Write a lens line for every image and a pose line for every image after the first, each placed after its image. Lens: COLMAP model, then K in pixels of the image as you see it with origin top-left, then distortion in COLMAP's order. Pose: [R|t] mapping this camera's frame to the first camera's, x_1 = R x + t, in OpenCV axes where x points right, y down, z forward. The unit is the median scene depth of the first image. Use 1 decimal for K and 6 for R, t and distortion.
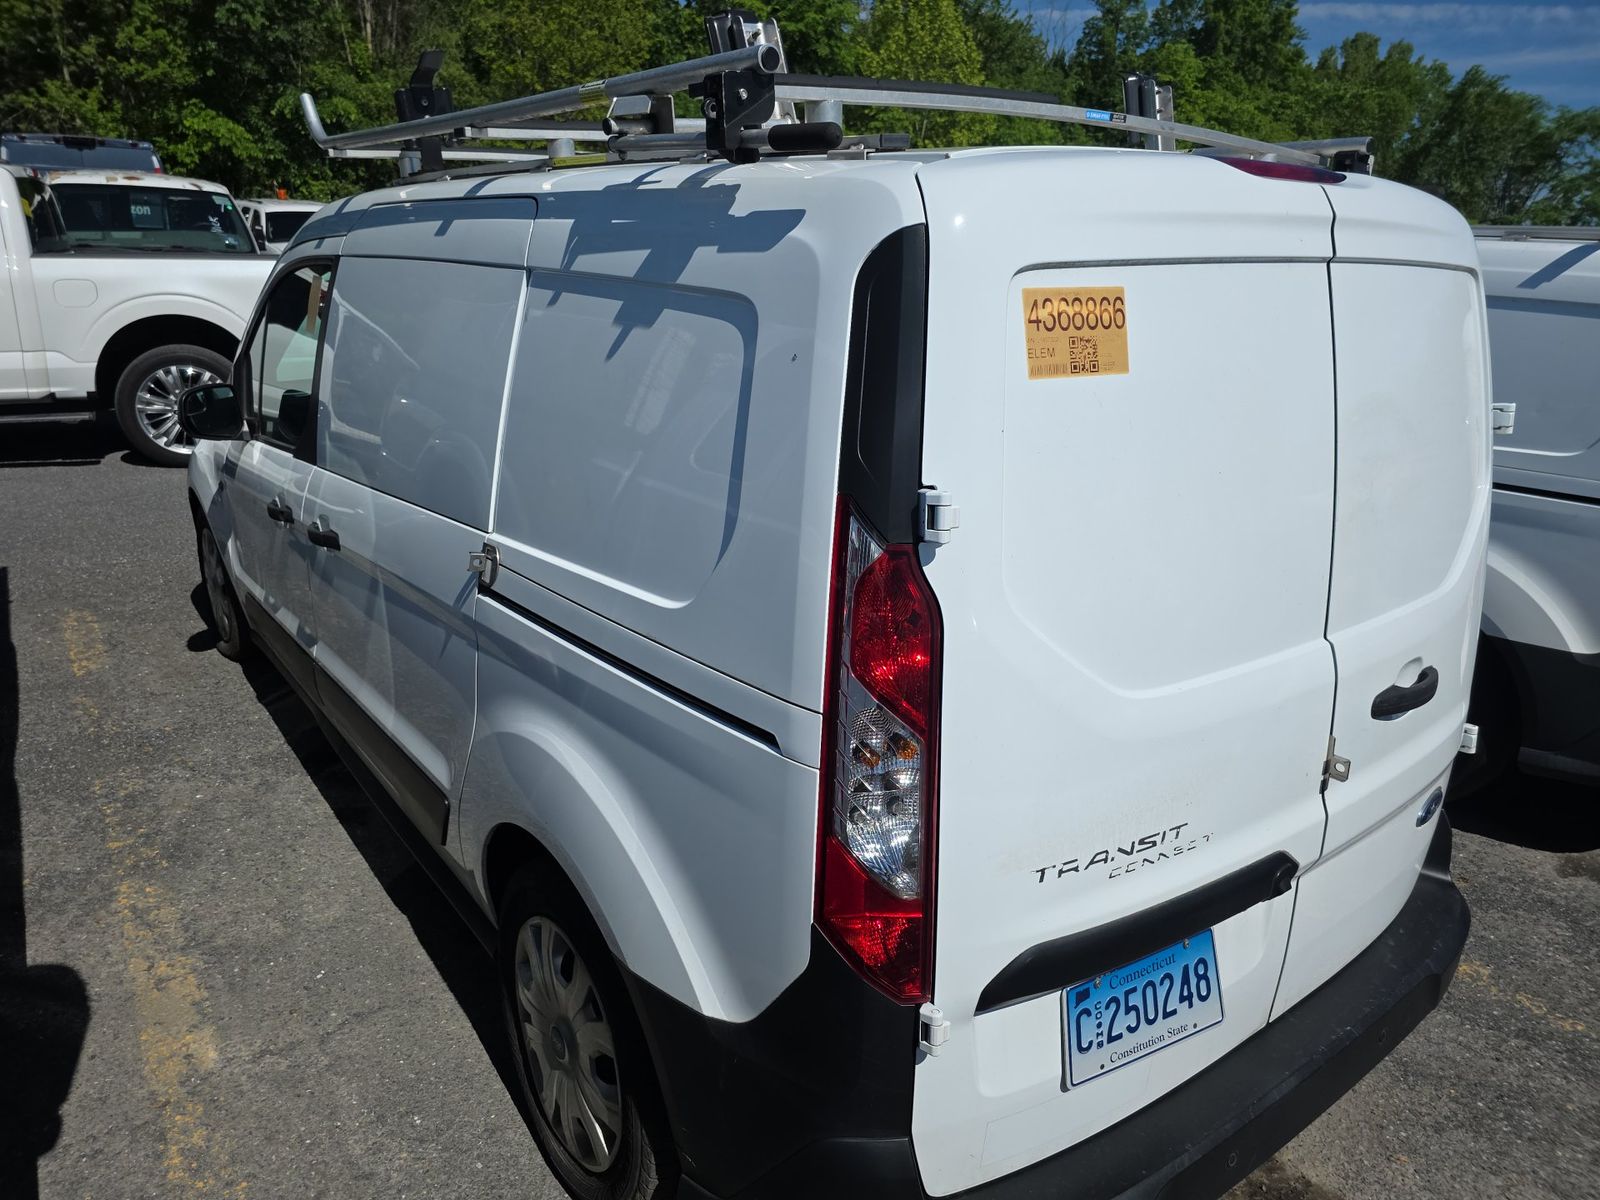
lens RADIAL K [[1088.1, 0, 811.5], [0, 1088.1, 595.6], [0, 0, 1]] dist [0.031710, -0.027646]
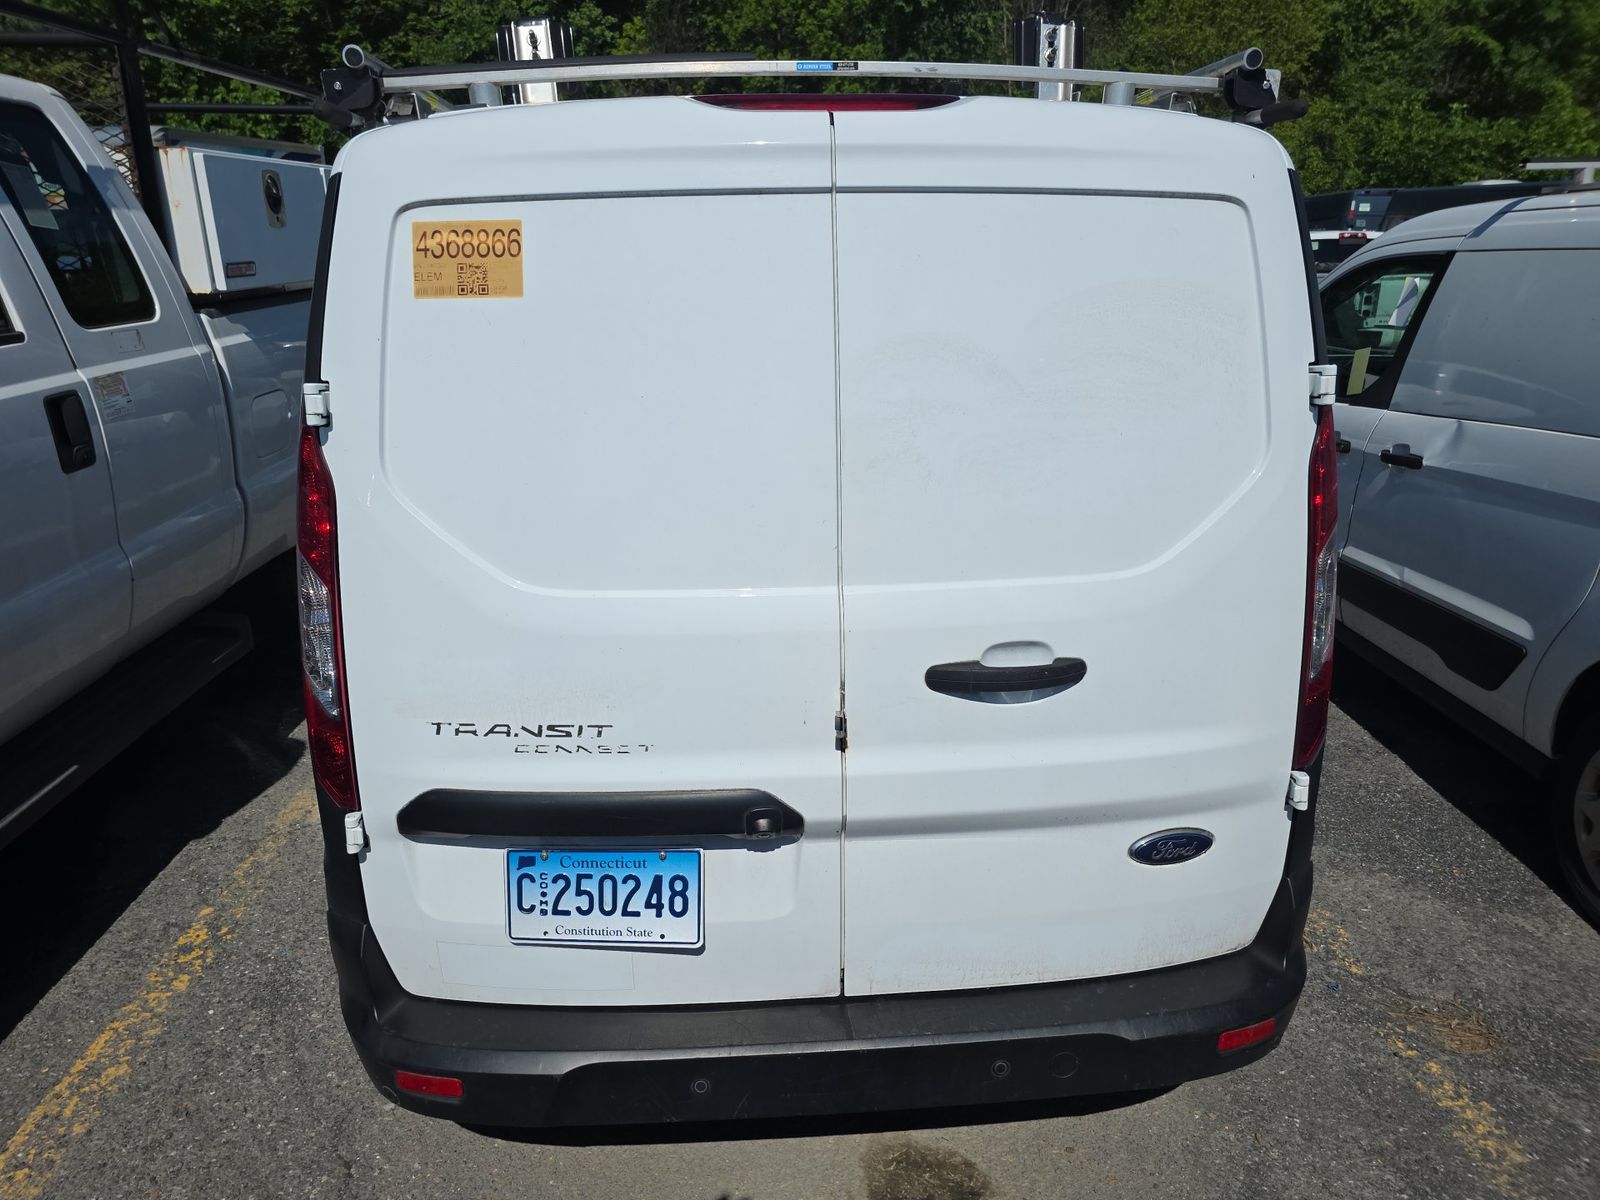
lens RADIAL K [[1088.1, 0, 810.8], [0, 1088.1, 602.5], [0, 0, 1]] dist [0.031710, -0.027646]
pose [[0.842376, 0.133603, -0.522066, 1.057989], [-0.137611, 0.989991, 0.031310, 0.028805], [0.521024, 0.045467, 0.852330, 0.189536]]
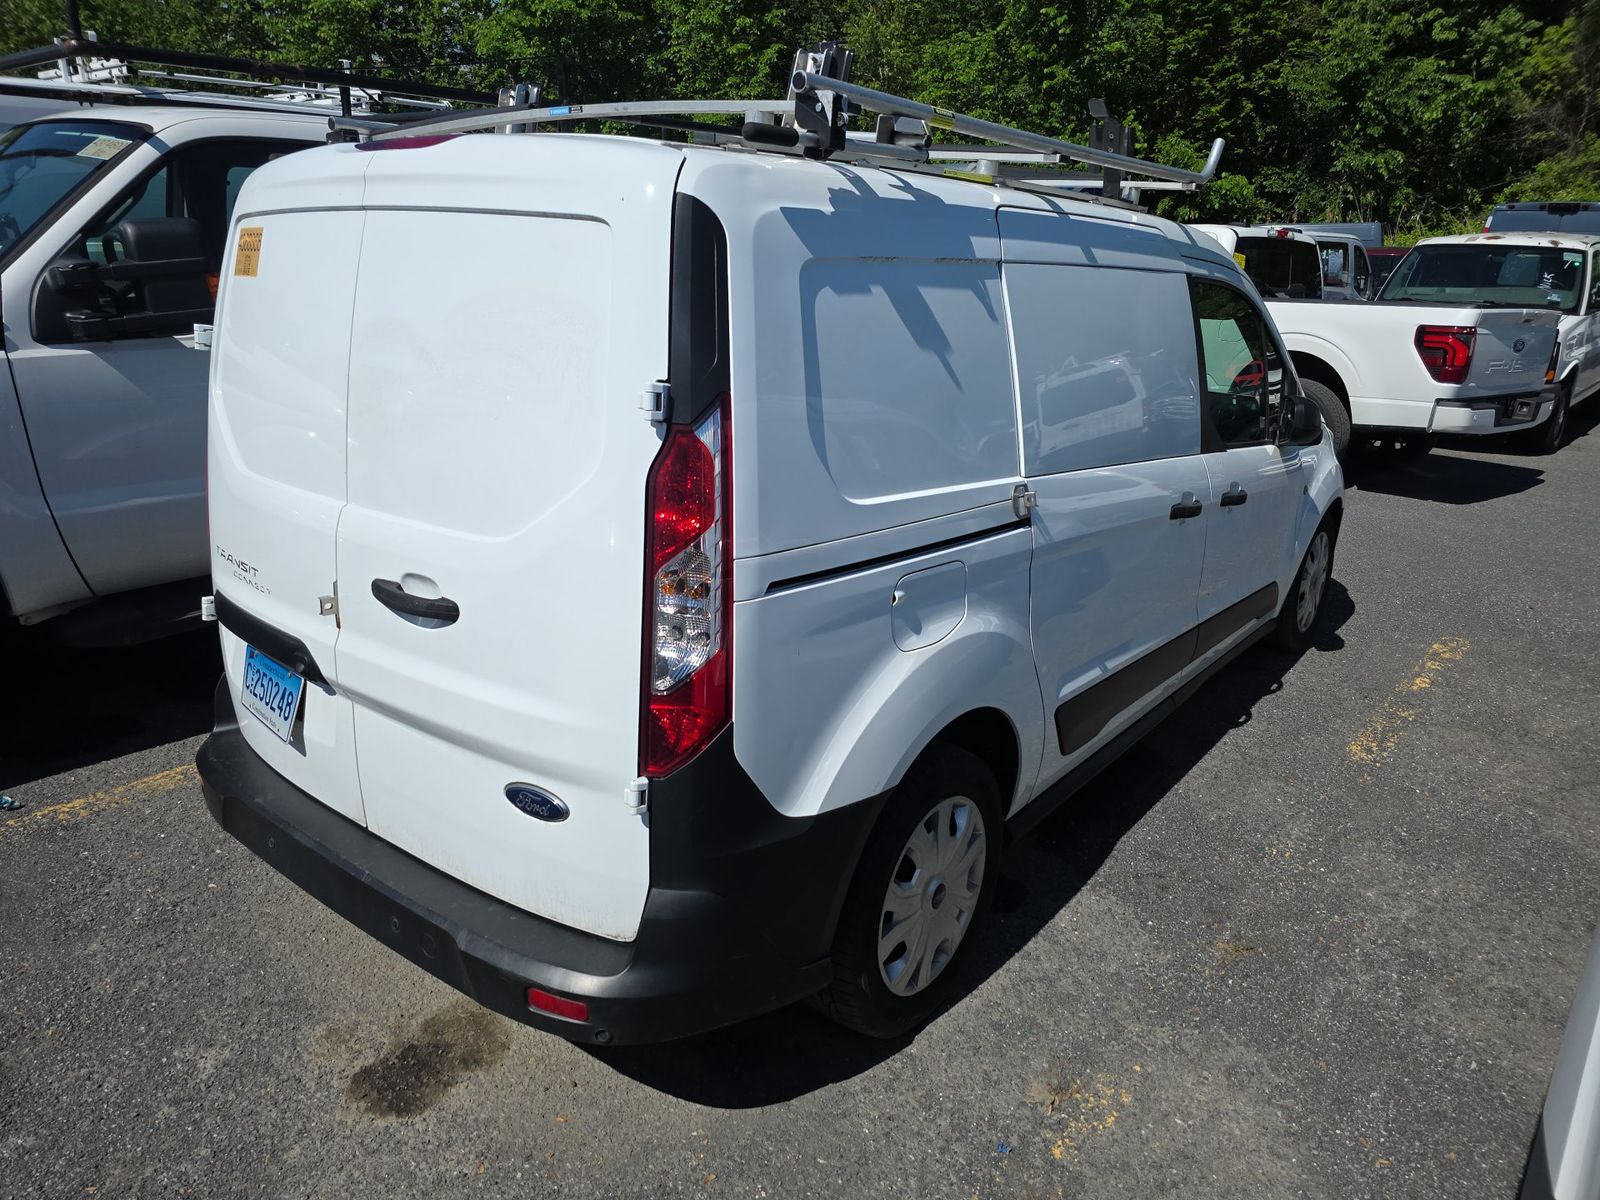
lens RADIAL K [[1088.1, 0, 806.0], [0, 1088.1, 594.5], [0, 0, 1]] dist [0.031710, -0.027646]
pose [[0.267505, 0.261905, -0.927279, 2.026981], [-0.321723, 0.931401, 0.170257, -0.280518], [0.908260, 0.252782, 0.333415, 1.206596]]
